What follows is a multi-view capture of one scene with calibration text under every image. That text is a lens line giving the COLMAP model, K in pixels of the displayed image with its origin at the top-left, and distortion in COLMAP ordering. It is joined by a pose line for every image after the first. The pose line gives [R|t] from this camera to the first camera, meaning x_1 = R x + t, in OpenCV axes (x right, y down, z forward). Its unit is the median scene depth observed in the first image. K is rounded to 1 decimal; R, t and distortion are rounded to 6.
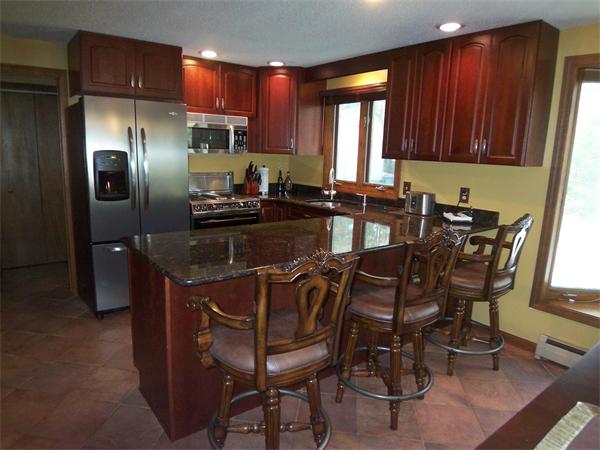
lens RADIAL K [[404.8, 0, 303.8], [0, 404.8, 227.4], [0, 0, 1]] dist [-0.021140, -0.016783]
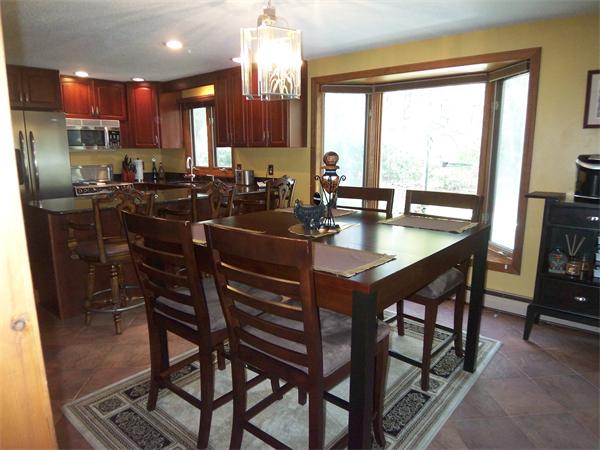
lens RADIAL K [[404.8, 0, 296.4], [0, 404.8, 224.9], [0, 0, 1]] dist [-0.021140, -0.016783]
pose [[0.980632, -0.069521, 0.183104, 0.160507], [0.070062, 0.997536, 0.003517, 0.096421], [-0.182897, 0.009379, 0.983087, -0.369628]]
